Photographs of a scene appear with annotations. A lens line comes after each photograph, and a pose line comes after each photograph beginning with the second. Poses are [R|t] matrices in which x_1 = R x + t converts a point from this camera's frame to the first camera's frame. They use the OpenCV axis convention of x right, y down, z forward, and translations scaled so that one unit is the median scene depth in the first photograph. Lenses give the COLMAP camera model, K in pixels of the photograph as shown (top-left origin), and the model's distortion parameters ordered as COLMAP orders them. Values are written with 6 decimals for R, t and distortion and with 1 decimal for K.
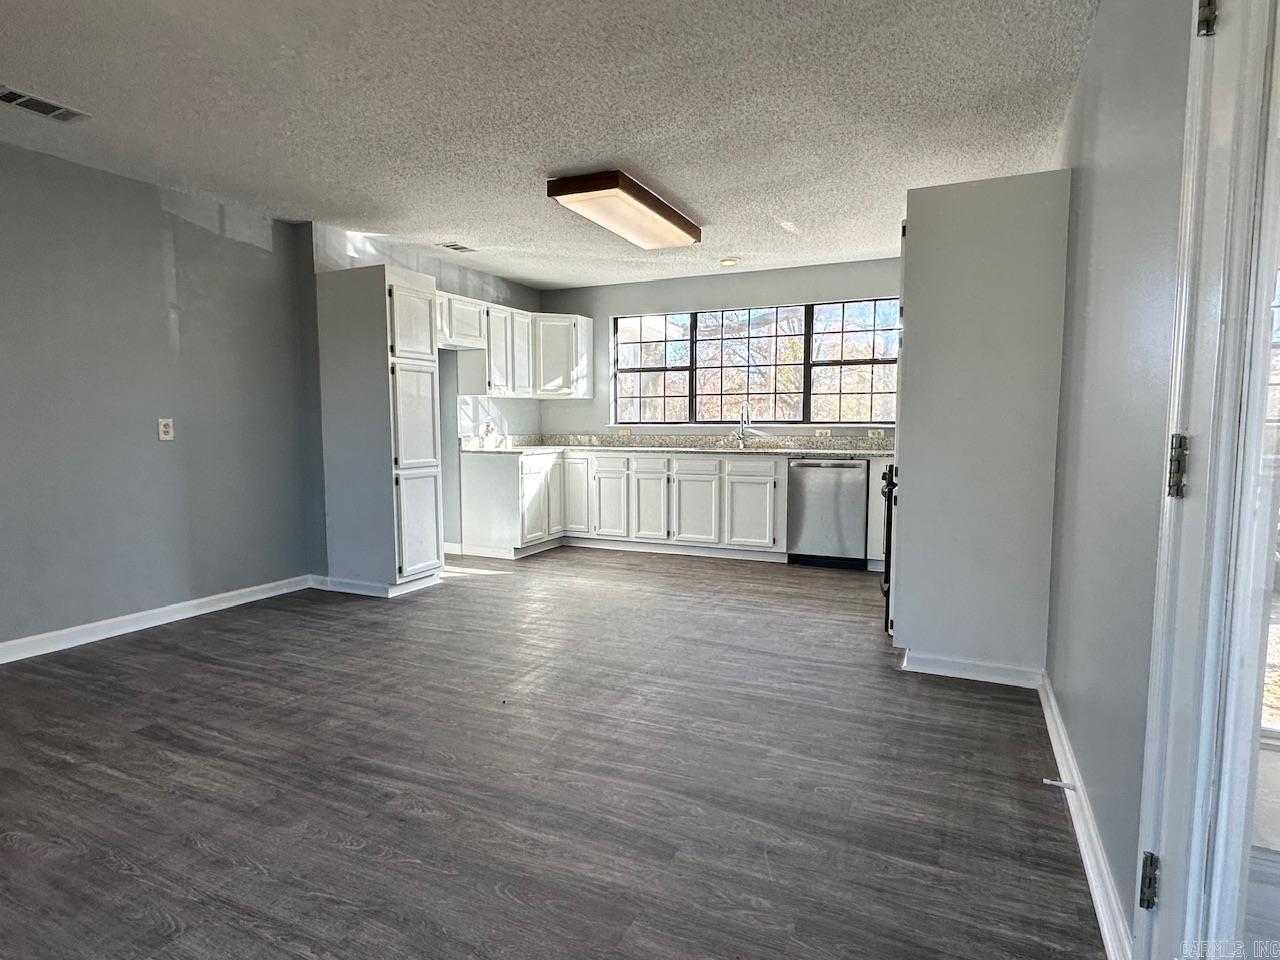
lens RADIAL K [[696.4, 0, 641.5], [0, 696.4, 482.4], [0, 0, 1]] dist [-0.000282, -0.000067]
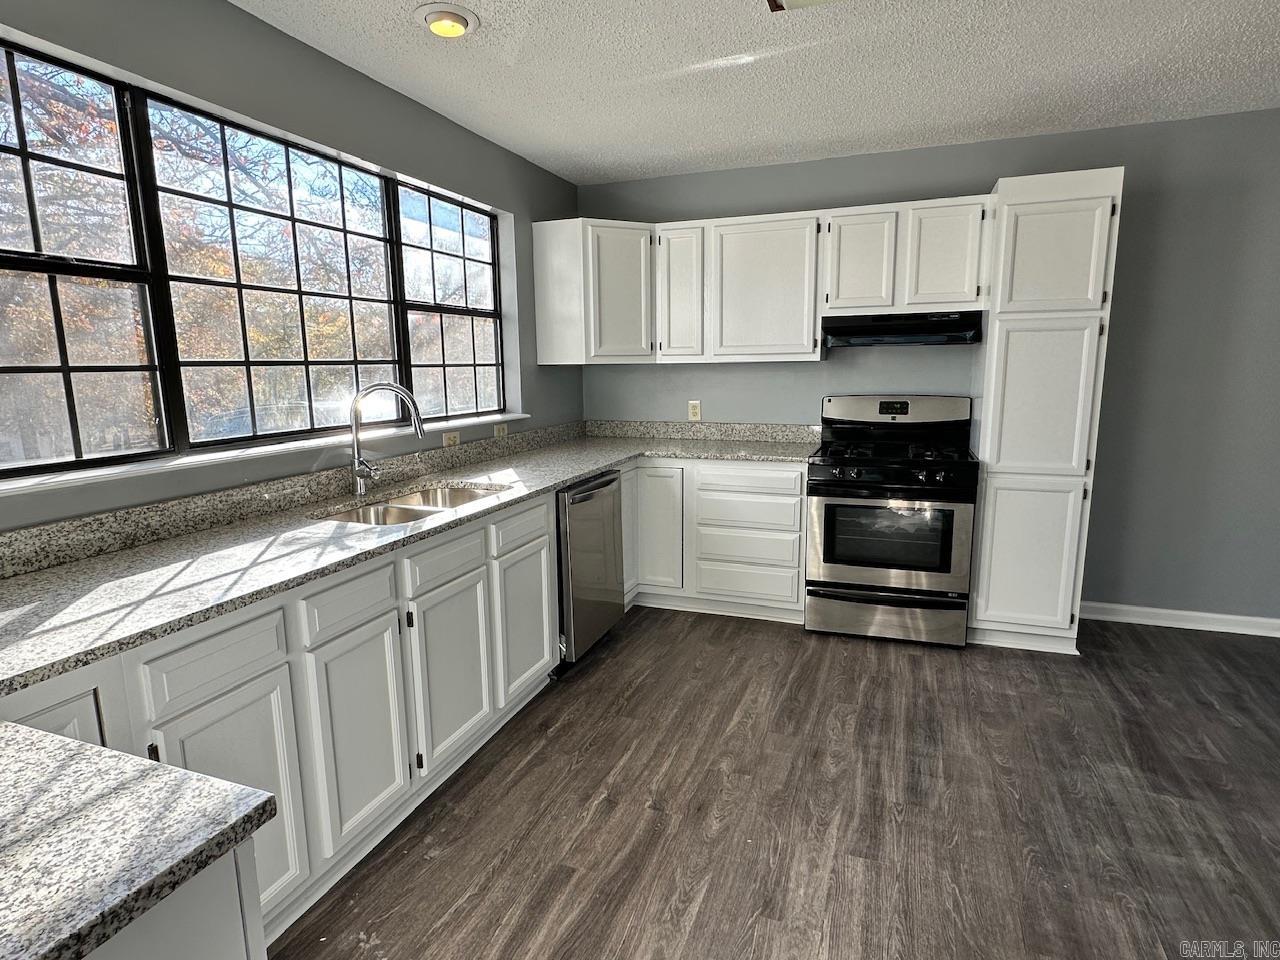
lens RADIAL K [[696.4, 0, 640.2], [0, 696.4, 480.5], [0, 0, 1]] dist [-0.000282, -0.000067]
pose [[-0.077545, -0.162614, 0.983638, -0.285244], [0.098262, 0.980559, 0.169851, -0.115535], [-0.992135, 0.109825, -0.060059, 0.882568]]
